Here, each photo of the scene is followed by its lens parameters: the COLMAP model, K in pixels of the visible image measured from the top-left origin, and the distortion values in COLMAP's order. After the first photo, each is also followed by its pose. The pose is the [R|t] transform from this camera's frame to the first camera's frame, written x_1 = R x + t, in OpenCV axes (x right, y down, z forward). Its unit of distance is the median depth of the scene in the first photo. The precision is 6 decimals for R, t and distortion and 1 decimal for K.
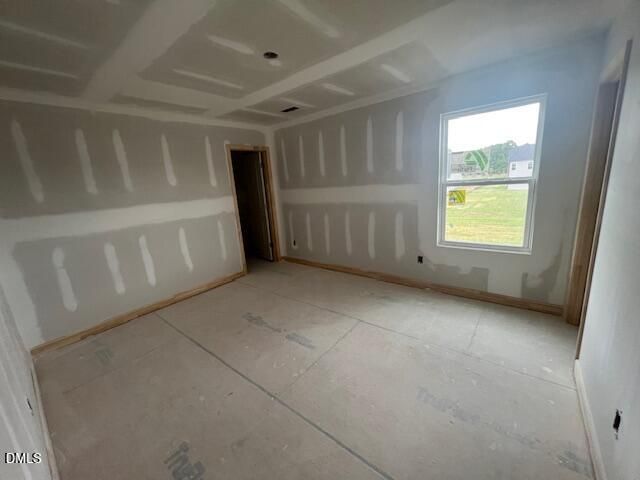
lens RADIAL K [[261.4, 0, 320.0], [0, 261.4, 240.0], [0, 0, 1]] dist [-0.000959, -0.000220]
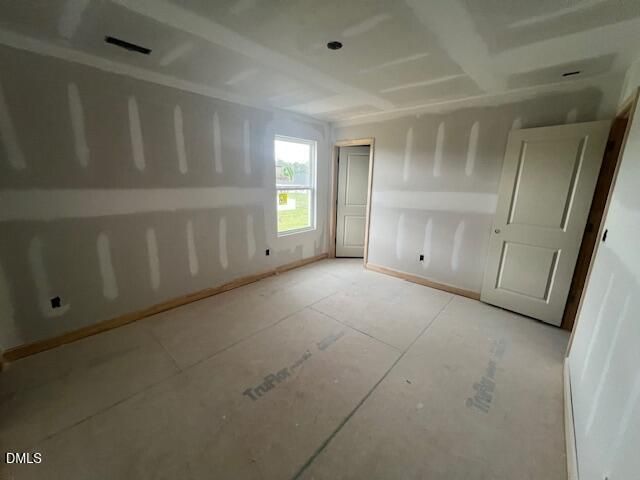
lens RADIAL K [[261.4, 0, 320.0], [0, 261.4, 240.0], [0, 0, 1]] dist [-0.000959, -0.000220]
pose [[0.032785, -0.154307, 0.987479, -0.829564], [0.204714, 0.968100, 0.144483, -0.110187], [-0.978273, 0.197414, 0.063328, 0.754672]]
